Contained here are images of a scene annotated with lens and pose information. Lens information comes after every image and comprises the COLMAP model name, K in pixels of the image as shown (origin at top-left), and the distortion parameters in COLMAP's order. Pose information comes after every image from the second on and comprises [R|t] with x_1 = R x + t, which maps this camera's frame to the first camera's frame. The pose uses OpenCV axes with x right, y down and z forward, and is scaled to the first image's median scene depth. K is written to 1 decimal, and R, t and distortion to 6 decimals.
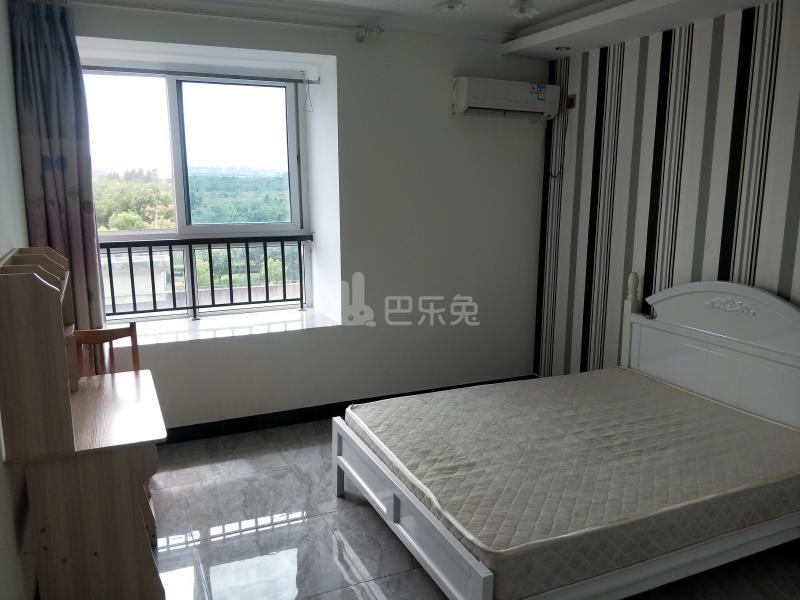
lens RADIAL K [[645.7, 0, 400.0], [0, 645.7, 300.0], [0, 0, 1]] dist [-0.010927, -0.006515]
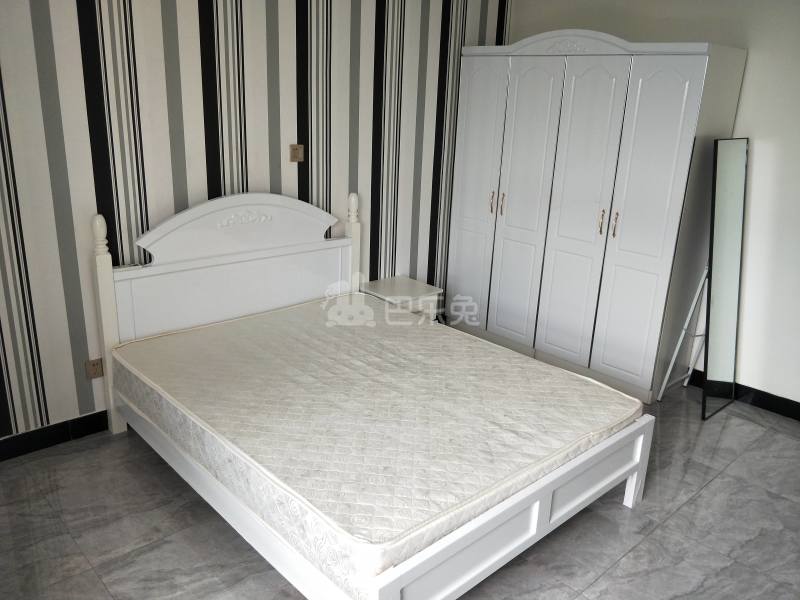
lens RADIAL K [[645.7, 0, 400.0], [0, 645.7, 300.0], [0, 0, 1]] dist [-0.010927, -0.006515]
pose [[-0.322432, -0.302700, 0.896889, -0.640428], [0.139698, 0.921901, 0.361363, -0.262361], [-0.936227, 0.241809, -0.254964, 1.402241]]
